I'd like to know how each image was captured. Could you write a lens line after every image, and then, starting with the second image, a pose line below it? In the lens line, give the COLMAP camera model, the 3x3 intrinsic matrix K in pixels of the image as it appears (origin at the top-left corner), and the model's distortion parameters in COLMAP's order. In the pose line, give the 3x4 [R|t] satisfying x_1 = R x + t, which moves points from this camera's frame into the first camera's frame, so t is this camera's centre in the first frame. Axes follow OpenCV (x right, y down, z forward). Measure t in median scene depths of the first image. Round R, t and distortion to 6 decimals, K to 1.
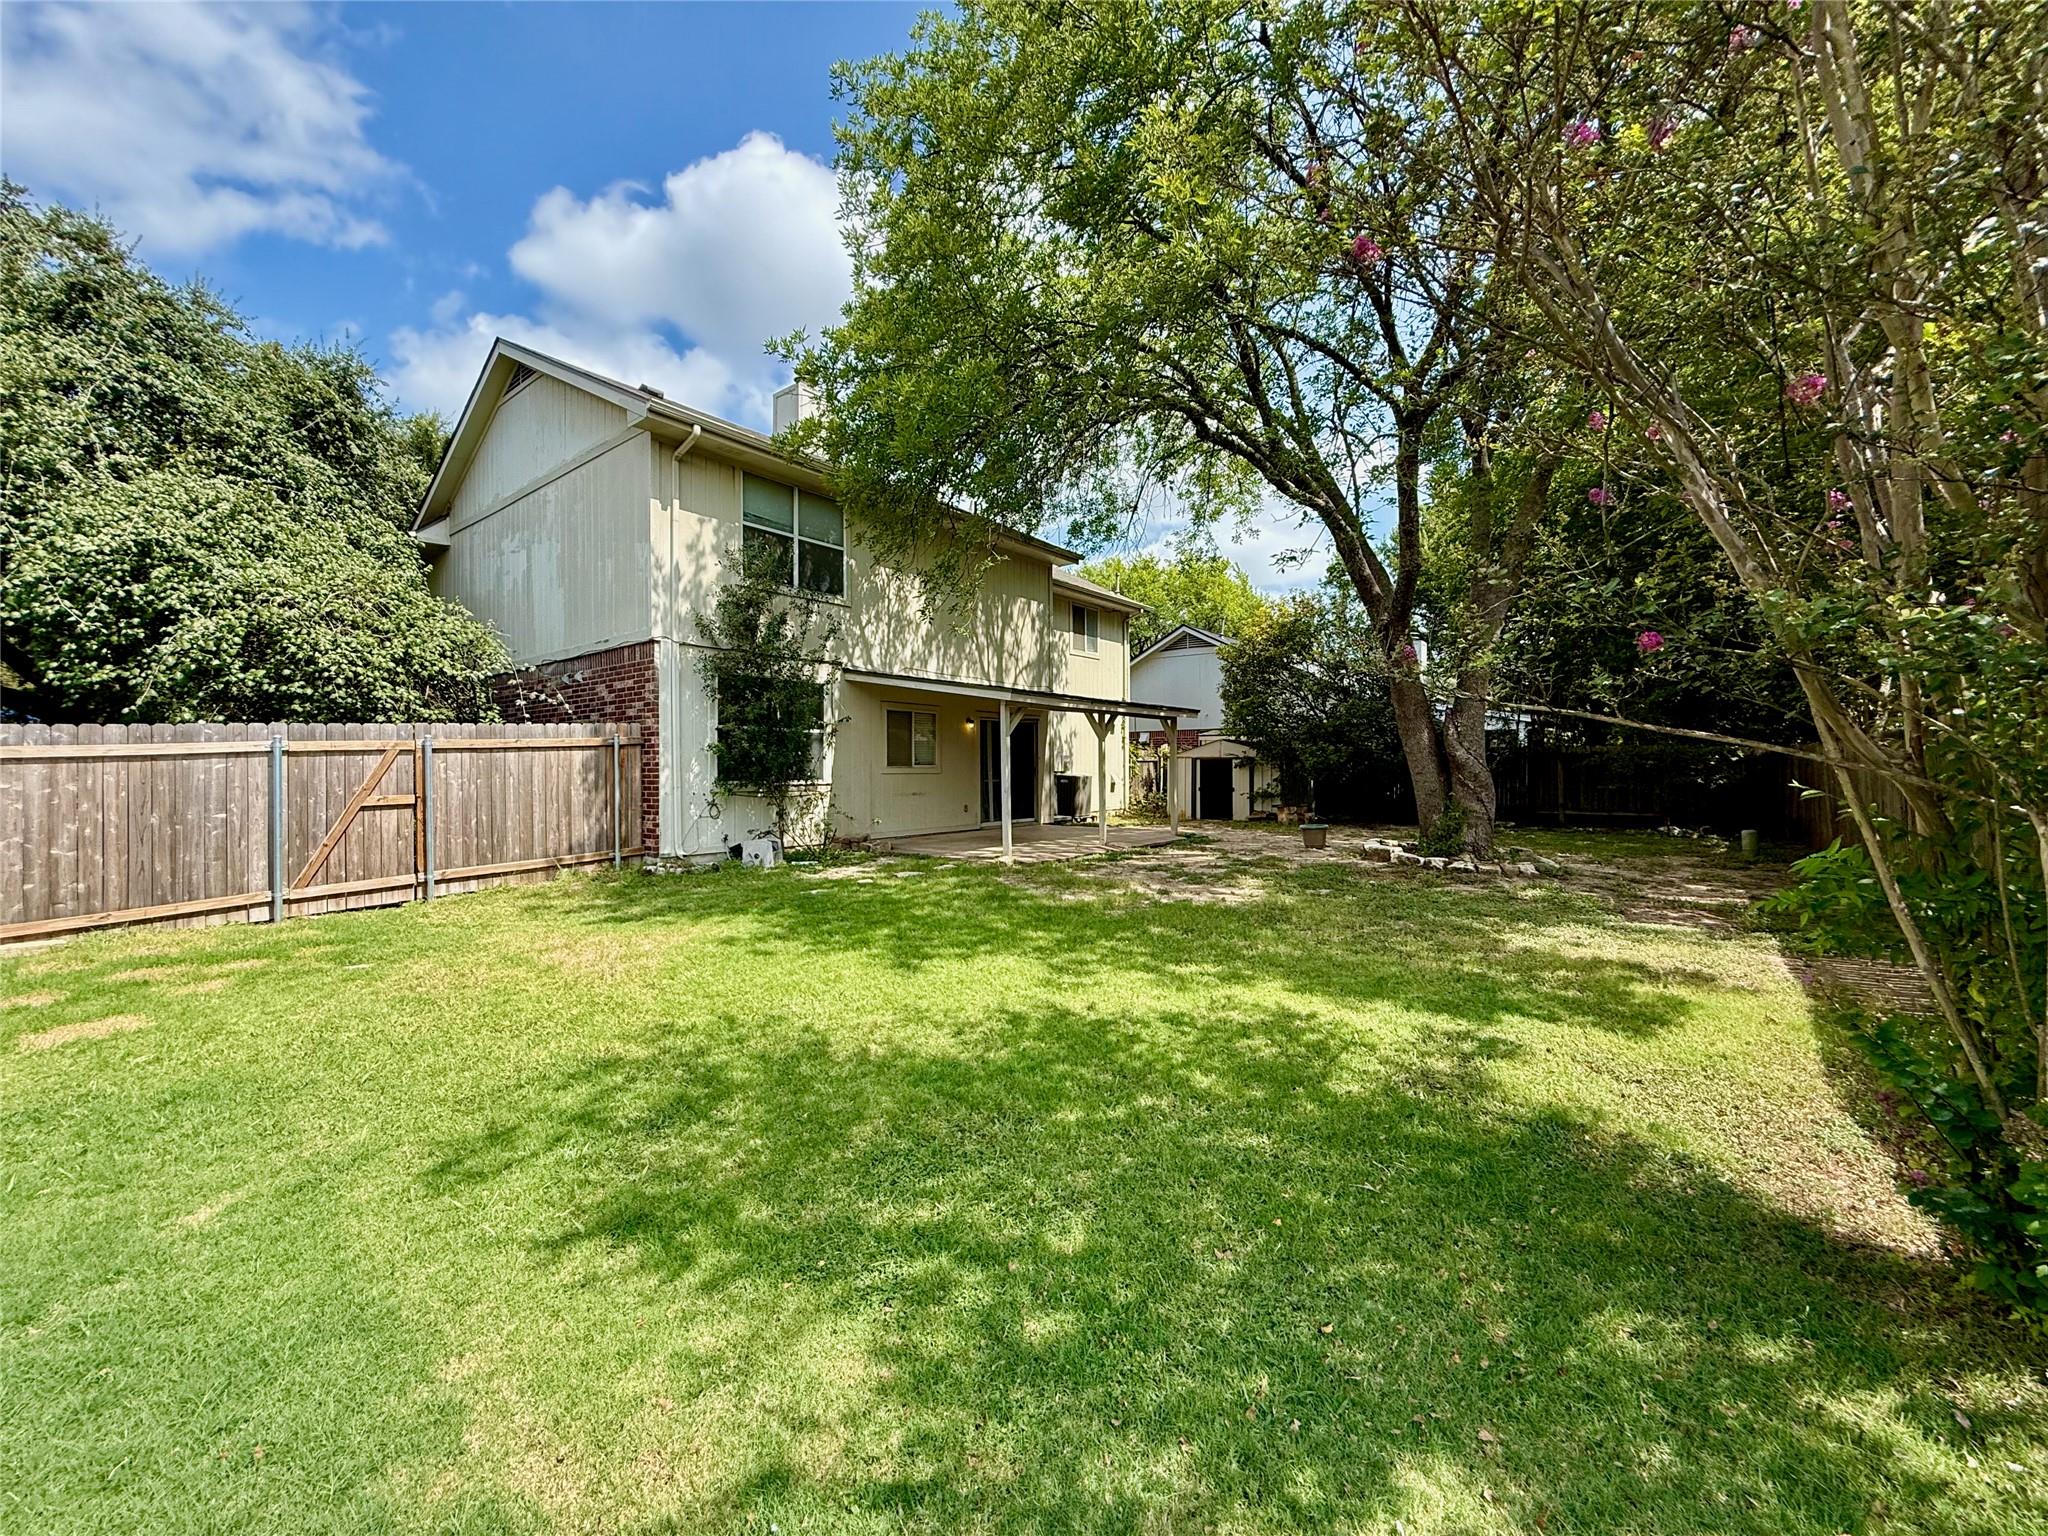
lens RADIAL K [[823.8, 0, 1024.7], [0, 823.8, 764.2], [0, 0, 1]] dist [-0.000687, -0.000185]
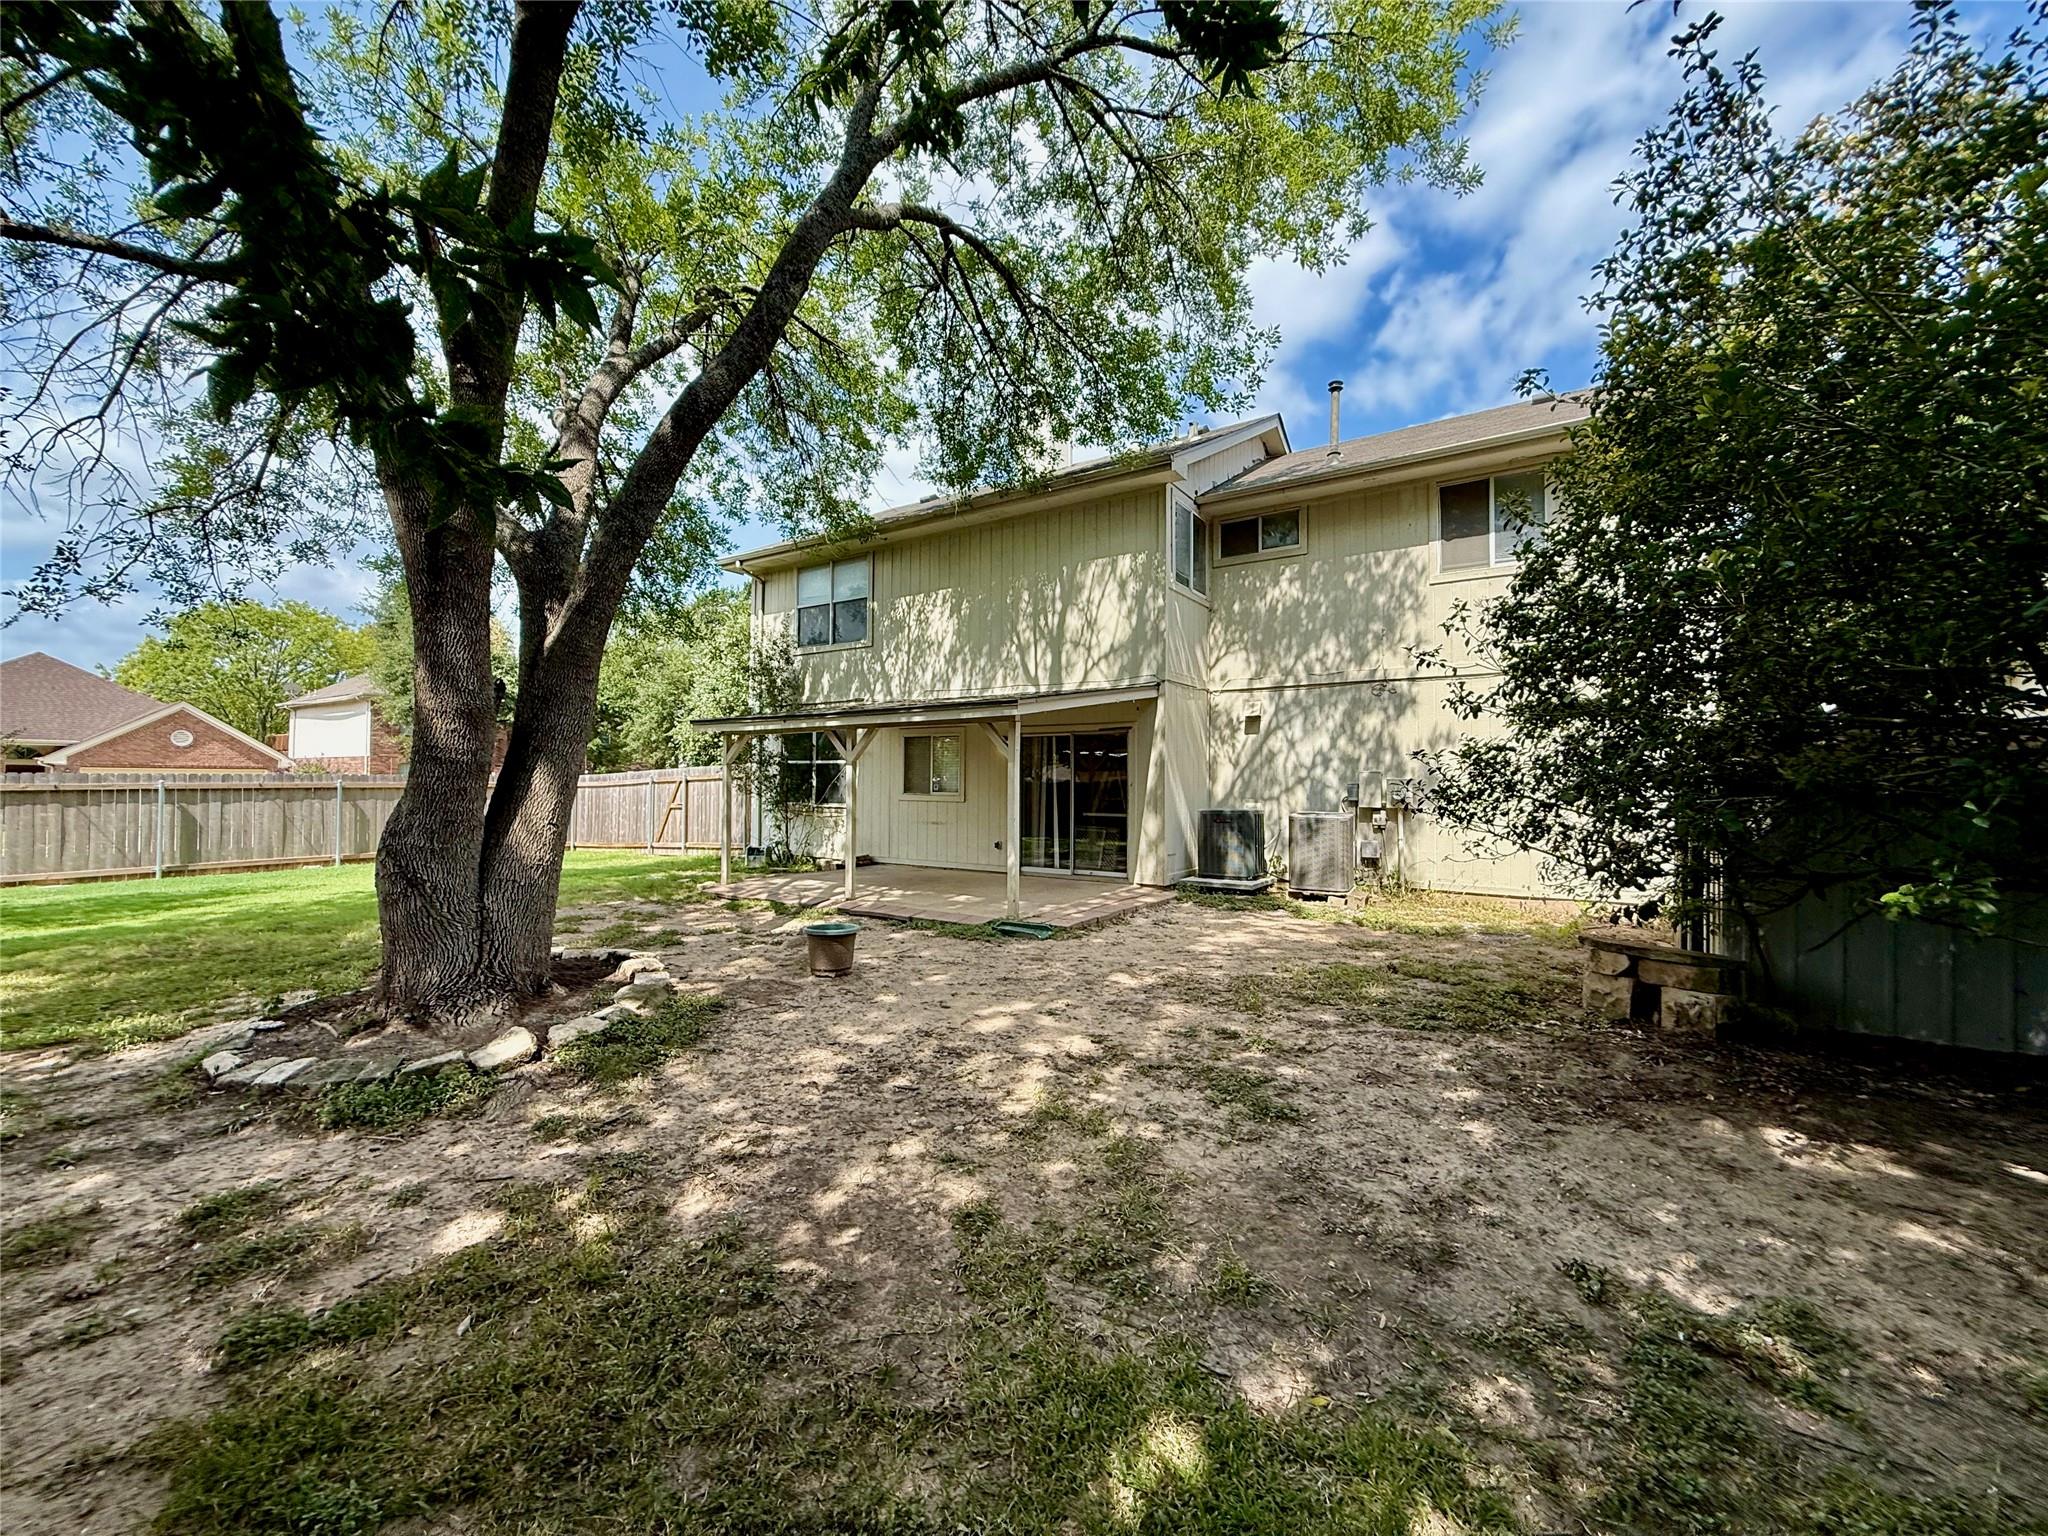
lens RADIAL K [[823.8, 0, 1024.6], [0, 823.8, 772.5], [0, 0, 1]] dist [-0.000687, -0.000185]
pose [[0.069420, -0.016476, -0.997451, 0.748901], [-0.004284, 0.999849, -0.016814, -0.006469], [0.997578, 0.005441, 0.069339, 0.954980]]
